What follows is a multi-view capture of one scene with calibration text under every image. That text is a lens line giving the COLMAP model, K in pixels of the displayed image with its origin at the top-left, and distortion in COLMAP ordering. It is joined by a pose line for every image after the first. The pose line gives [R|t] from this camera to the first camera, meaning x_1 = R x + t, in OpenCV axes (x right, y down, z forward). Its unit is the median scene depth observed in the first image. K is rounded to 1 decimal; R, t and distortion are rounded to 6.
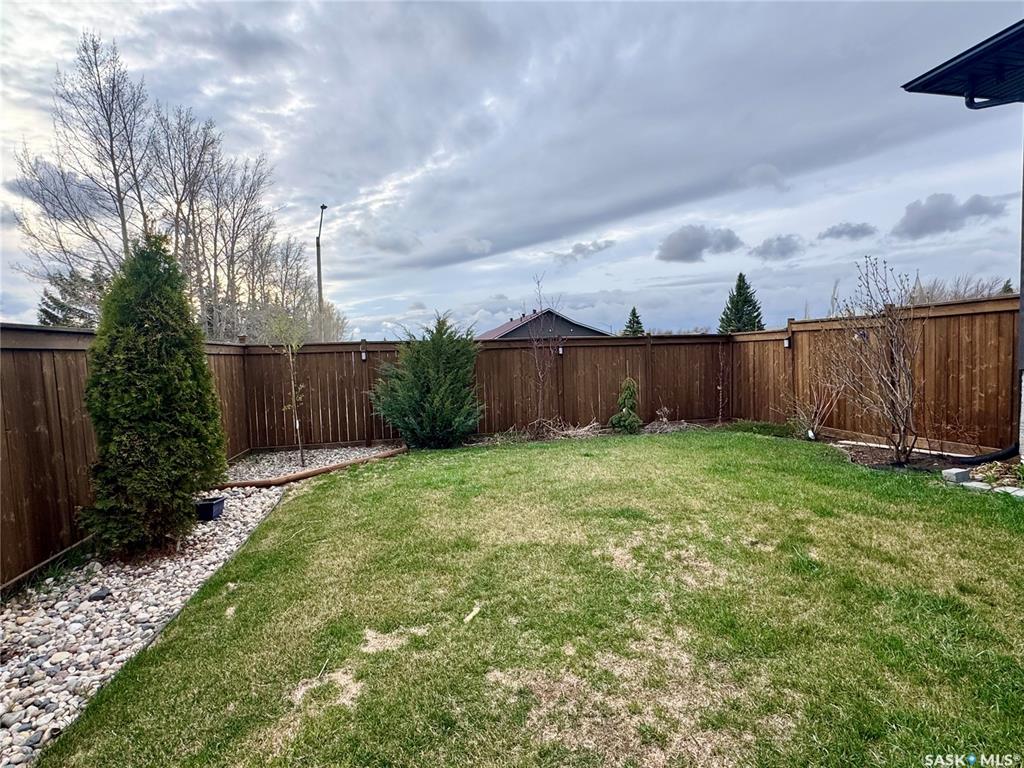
lens RADIAL K [[521.5, 0, 510.7], [0, 521.5, 383.5], [0, 0, 1]] dist [-0.003697, 0.000690]
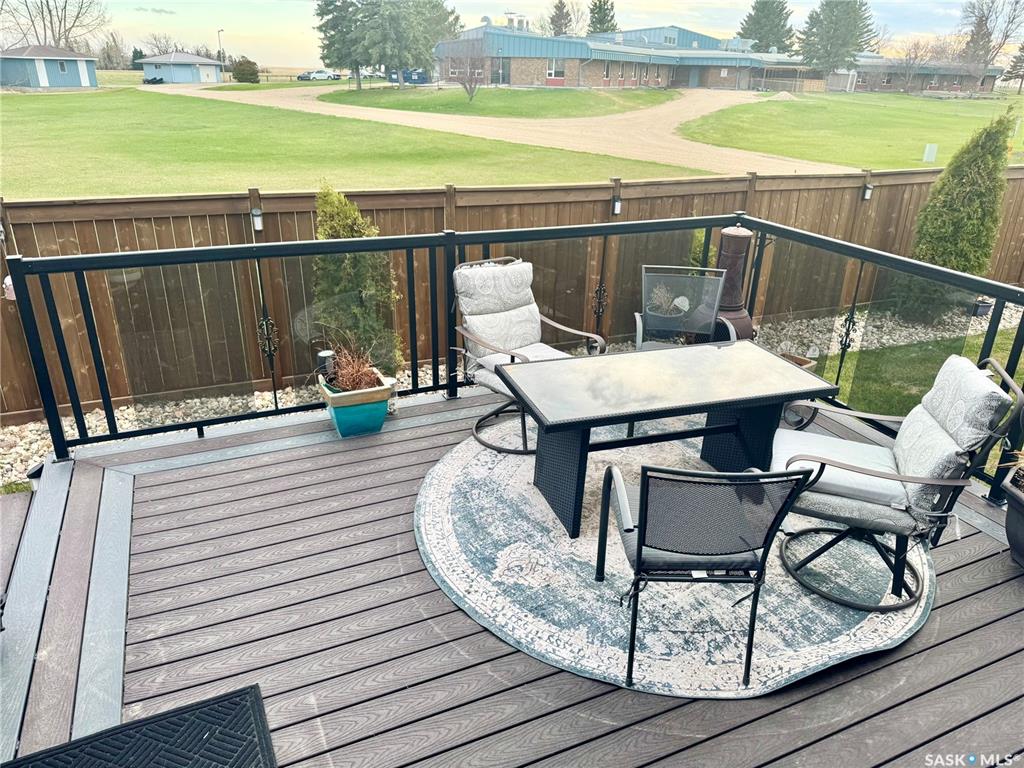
lens RADIAL K [[708.5, 0, 515.4], [0, 708.5, 382.2], [0, 0, 1]] dist [0.005508, -0.006254]
pose [[0.206521, 0.423501, -0.882041, 0.936934], [-0.082151, 0.905797, 0.415672, -0.272326], [0.974987, -0.013384, 0.221857, -0.629943]]
